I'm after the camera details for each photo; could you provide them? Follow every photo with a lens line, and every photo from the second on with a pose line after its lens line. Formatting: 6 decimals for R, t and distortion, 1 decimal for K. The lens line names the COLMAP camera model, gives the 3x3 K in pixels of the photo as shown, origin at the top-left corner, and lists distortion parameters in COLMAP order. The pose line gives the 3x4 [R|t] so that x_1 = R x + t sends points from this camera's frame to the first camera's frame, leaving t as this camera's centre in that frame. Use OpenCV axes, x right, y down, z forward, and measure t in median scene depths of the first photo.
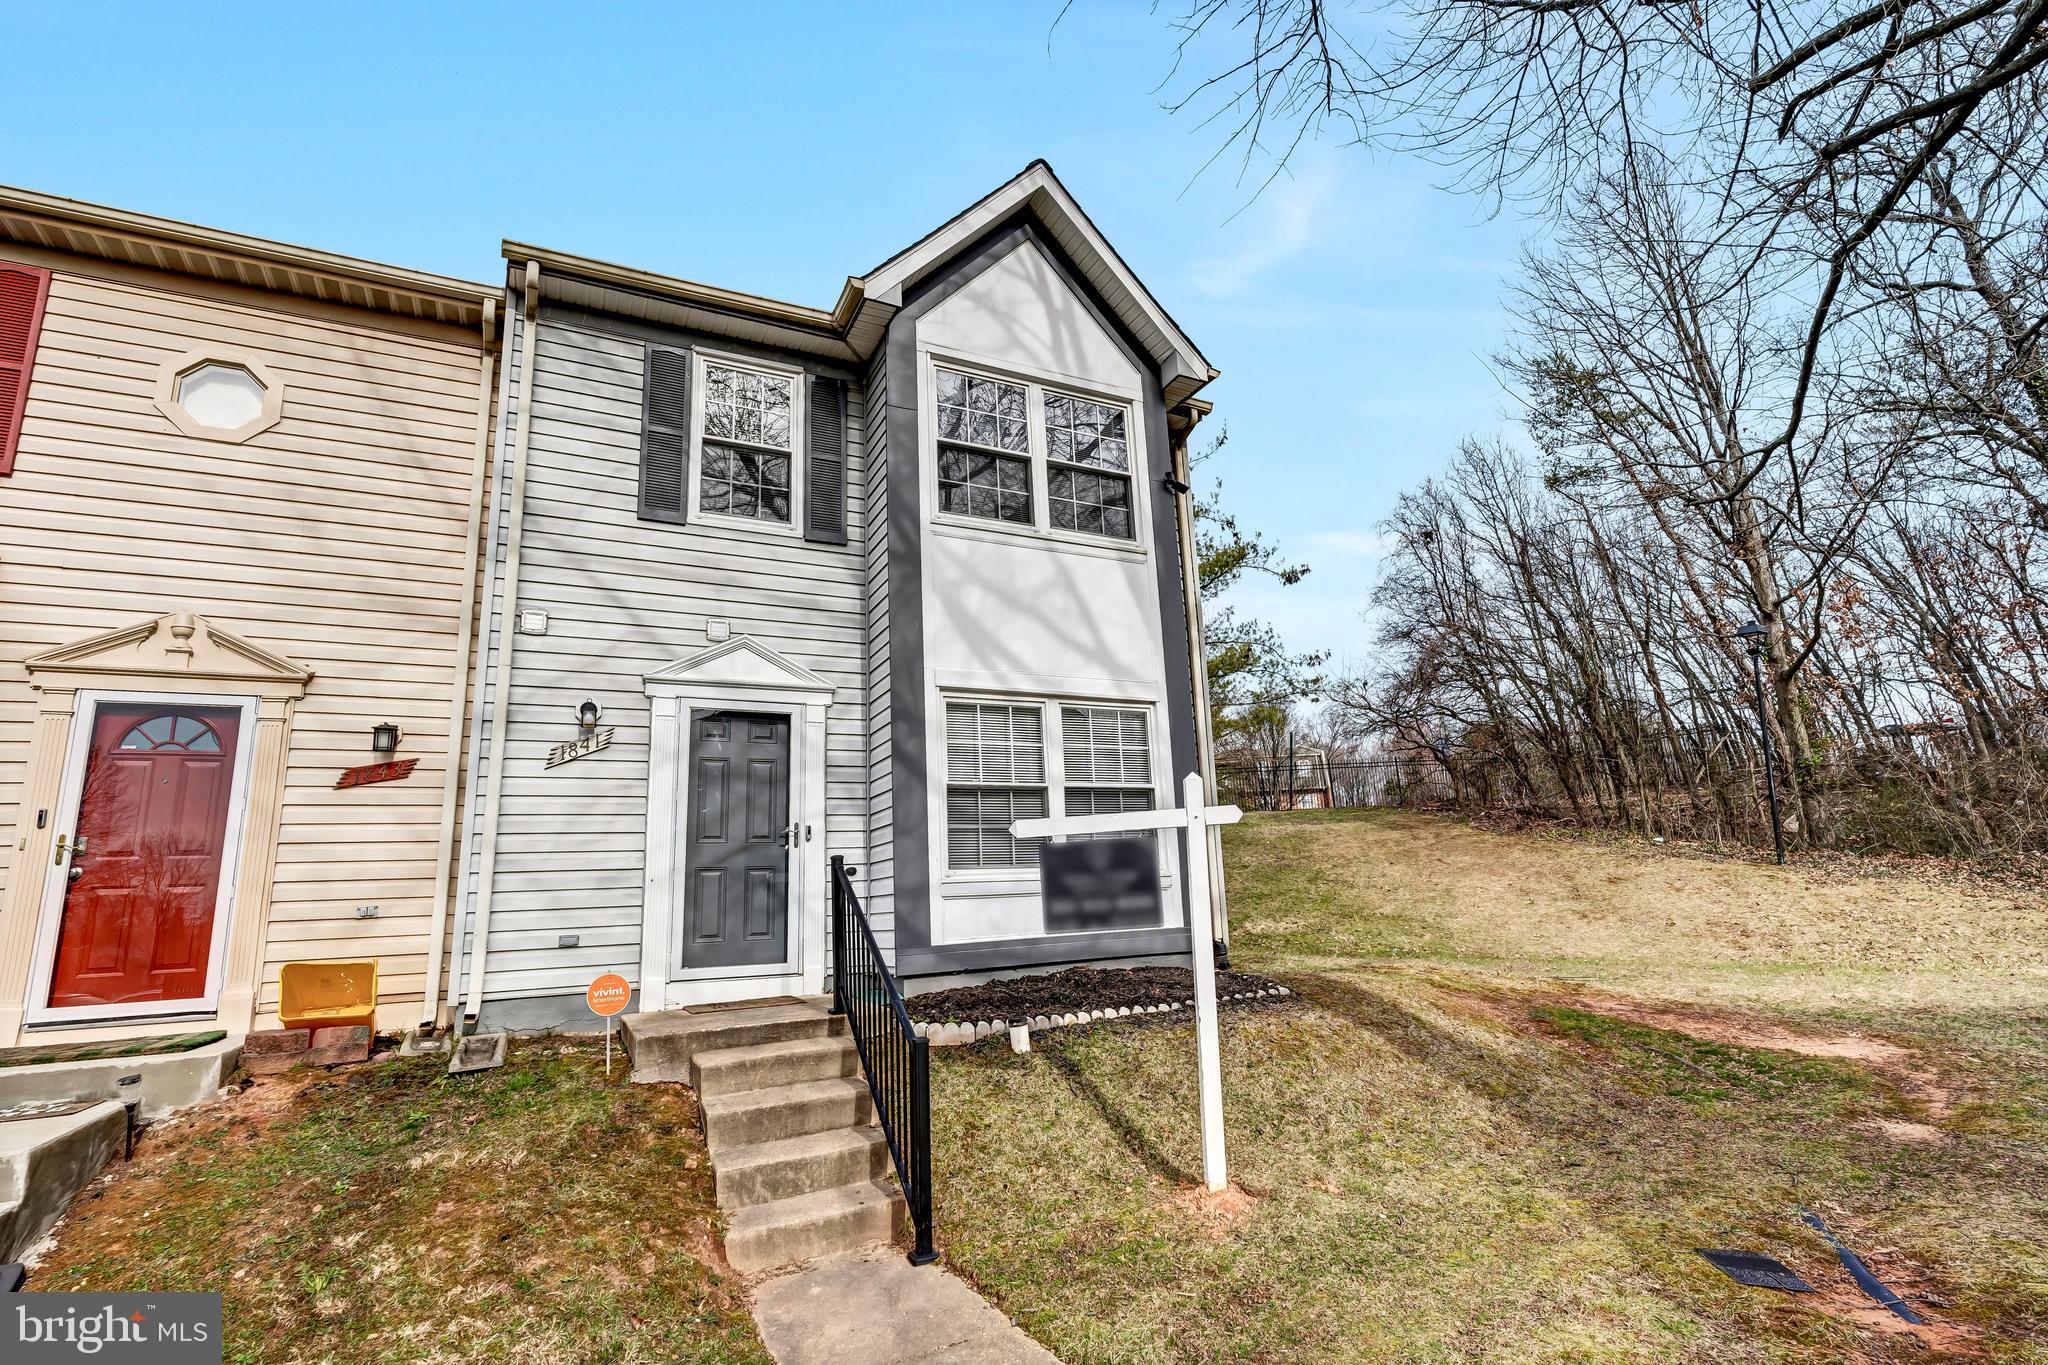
lens RADIAL K [[976.3, 0, 1024.0], [0, 976.3, 682.5], [0, 0, 1]] dist [-0.000885, -0.000115]
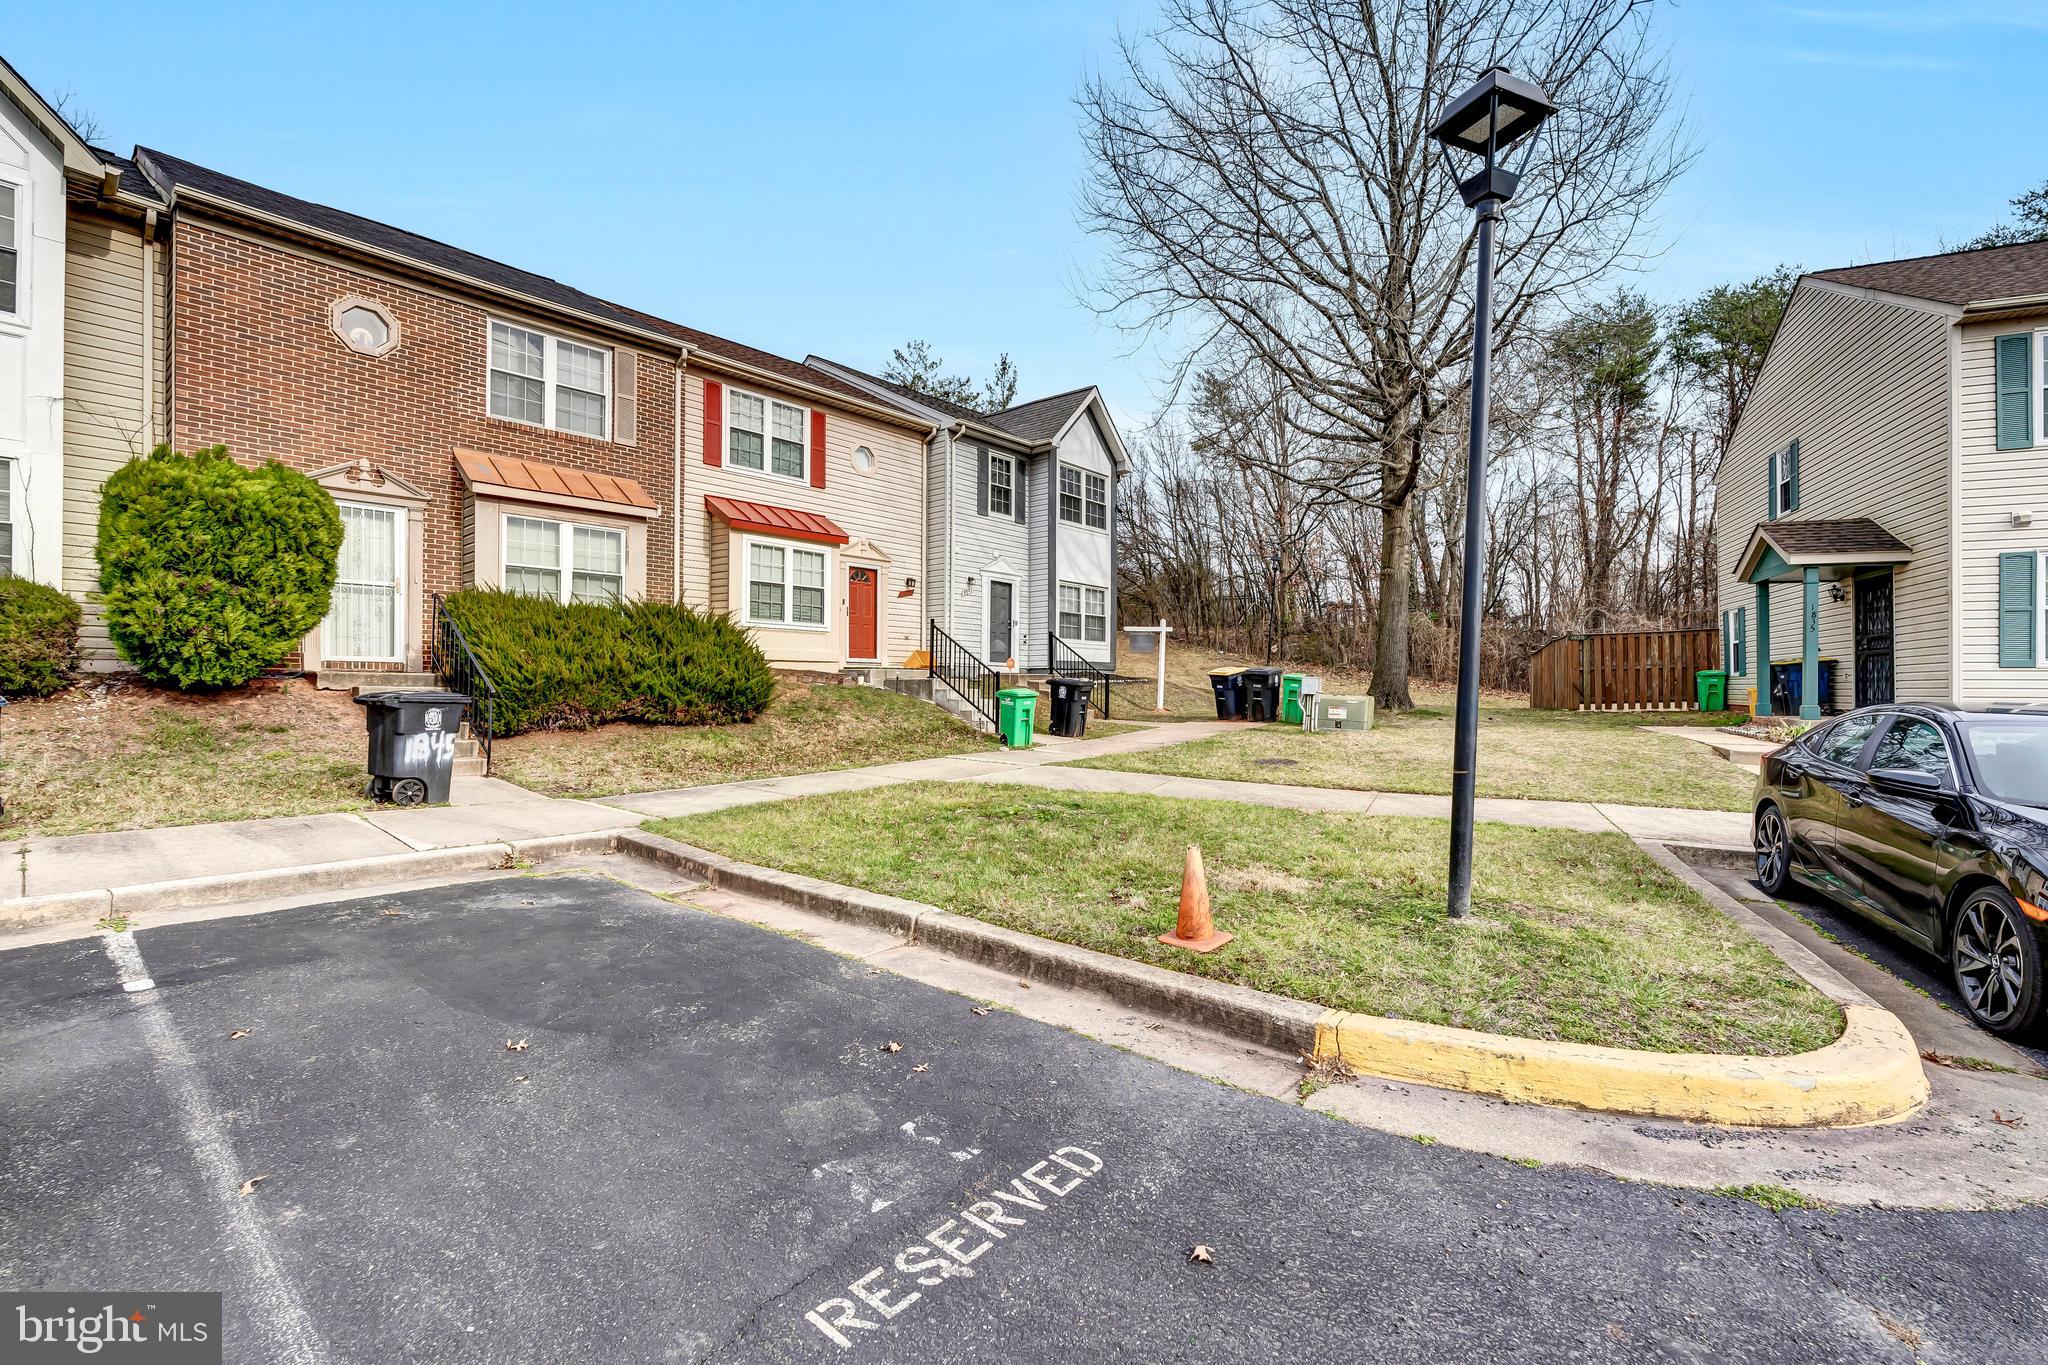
lens RADIAL K [[930.1, 0, 1024.0], [0, 930.1, 682.5], [0, 0, 1]] dist [0.000866, 0.000142]
pose [[0.918461, 0.053569, 0.391868, -1.347897], [-0.132065, 0.975457, 0.176188, -0.184559], [-0.372812, -0.213574, 0.902994, -1.711581]]
